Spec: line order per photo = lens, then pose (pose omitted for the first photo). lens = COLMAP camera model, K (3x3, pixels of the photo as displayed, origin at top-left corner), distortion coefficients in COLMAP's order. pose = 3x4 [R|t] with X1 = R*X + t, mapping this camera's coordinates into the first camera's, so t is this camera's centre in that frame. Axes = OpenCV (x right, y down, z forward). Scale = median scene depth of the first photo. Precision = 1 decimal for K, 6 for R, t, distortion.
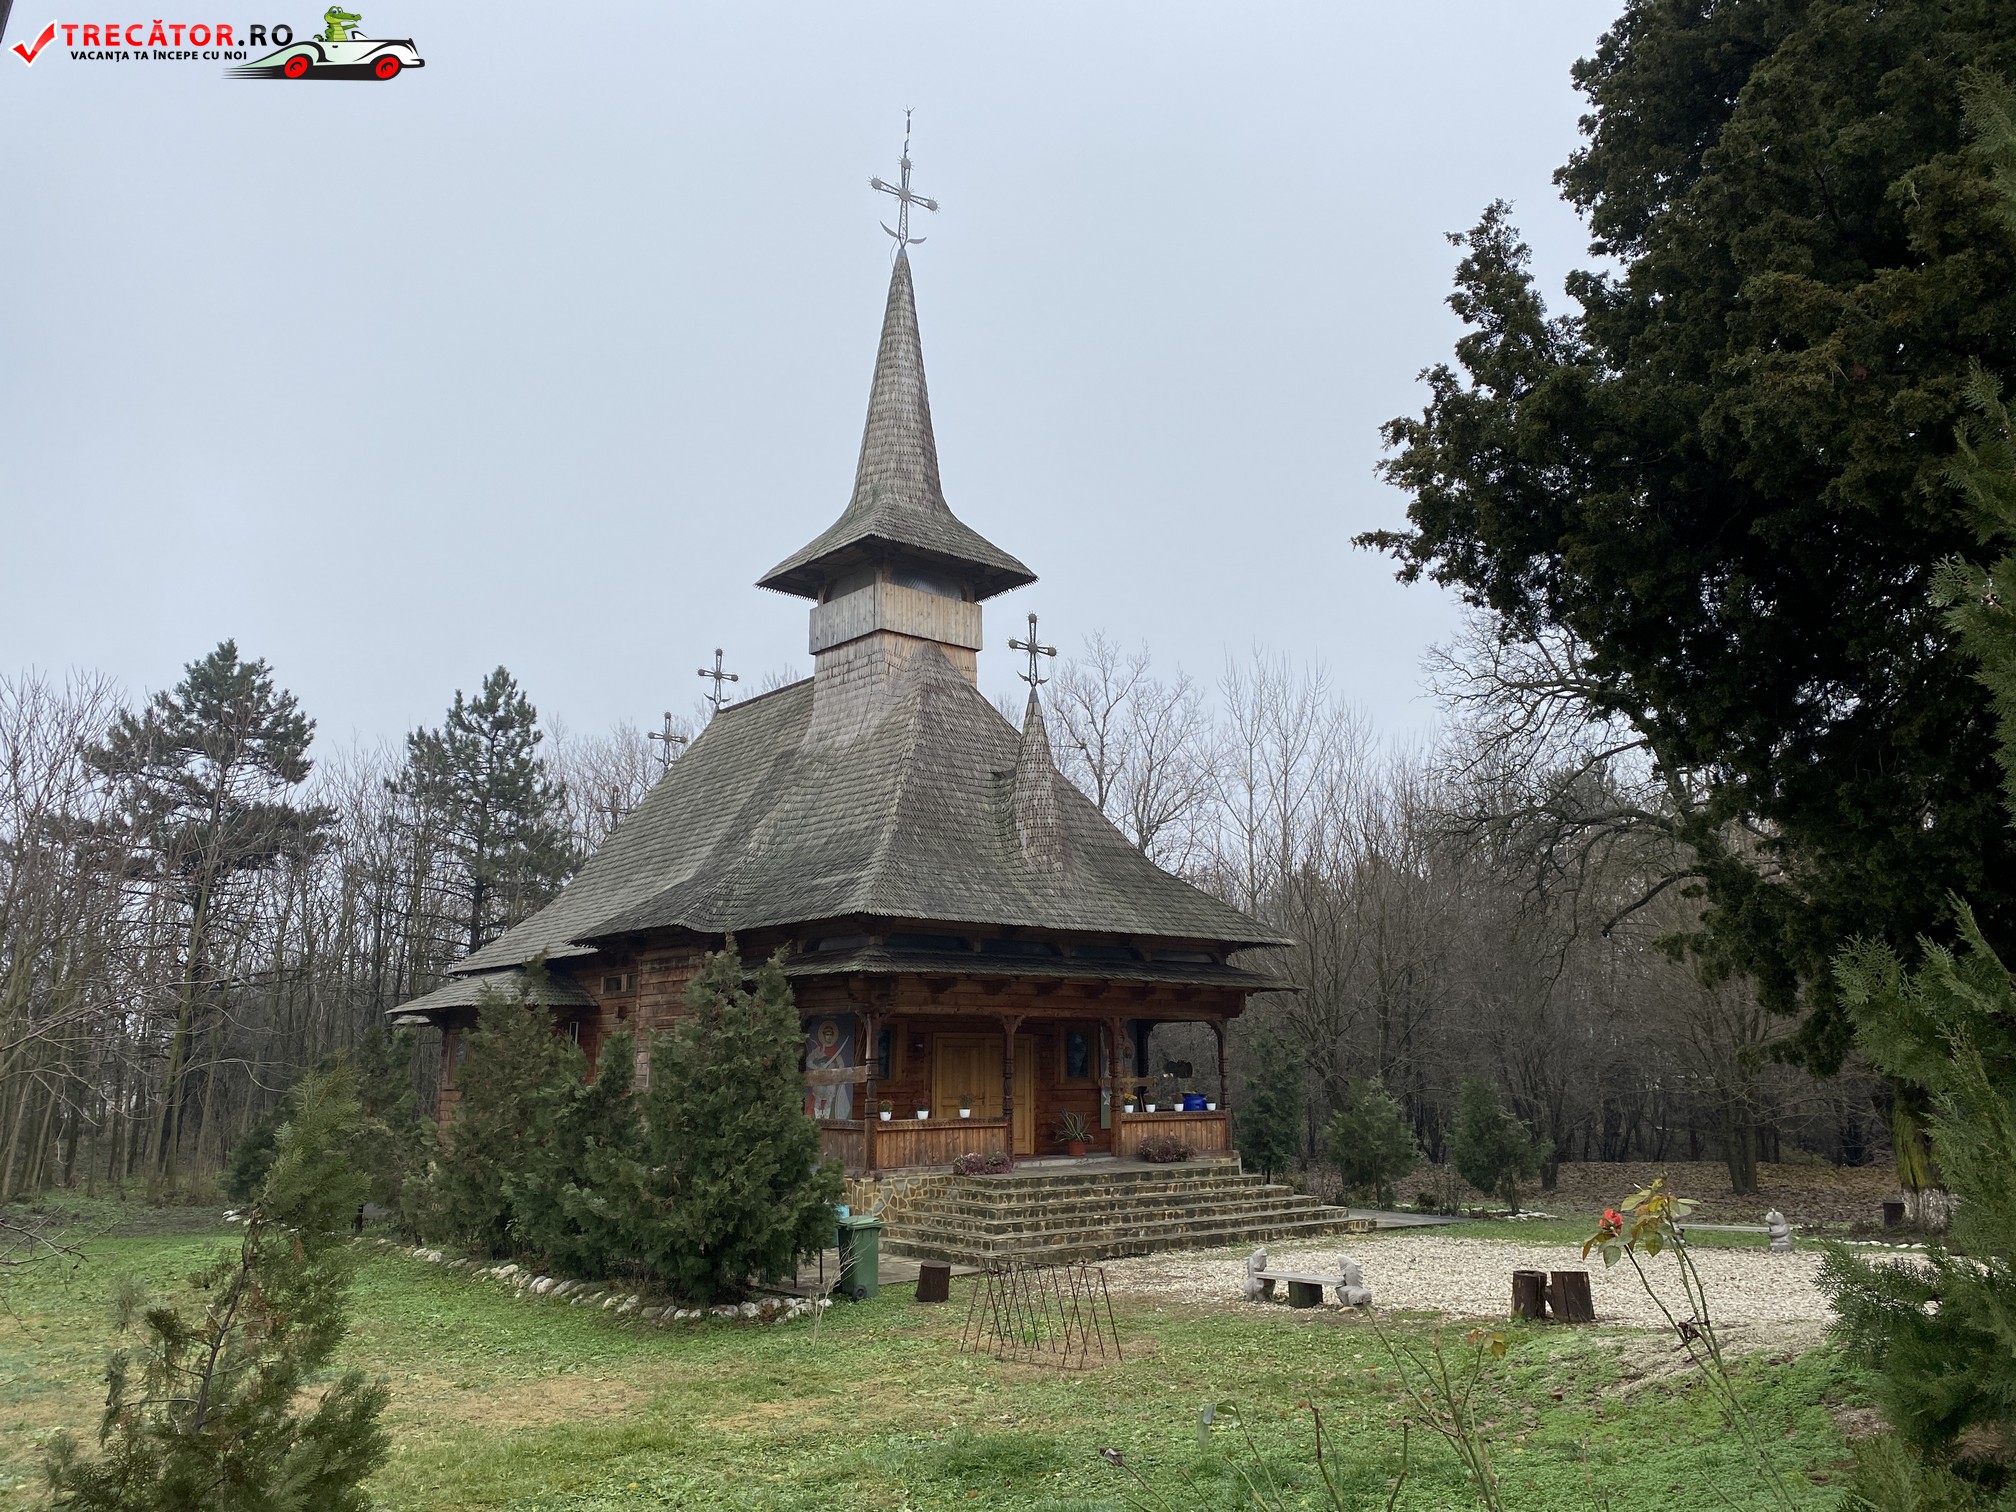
lens RADIAL K [[1526.9, 0, 1001.5], [0, 1526.9, 744.4], [0, 0, 1]] dist [0.066627, -0.098889]
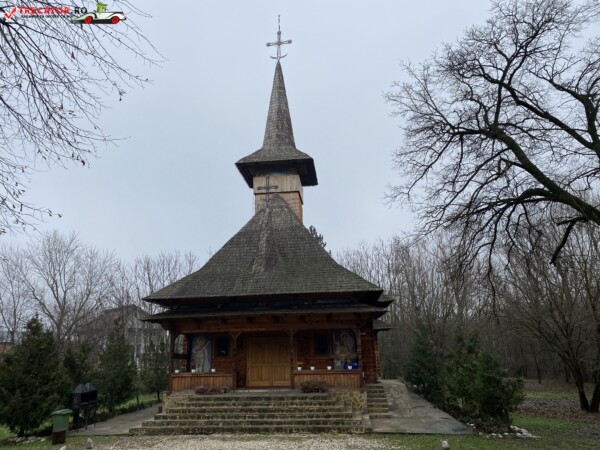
lens RADIAL K [[456.1, 0, 300.0], [0, 456.1, 225.0], [0, 0, 1]] dist [0.064178, -0.105324]
pose [[0.688113, -0.202427, -0.696795, 0.595101], [0.168547, 0.978623, -0.117854, 0.100815], [0.705757, -0.036345, 0.707521, 0.488895]]
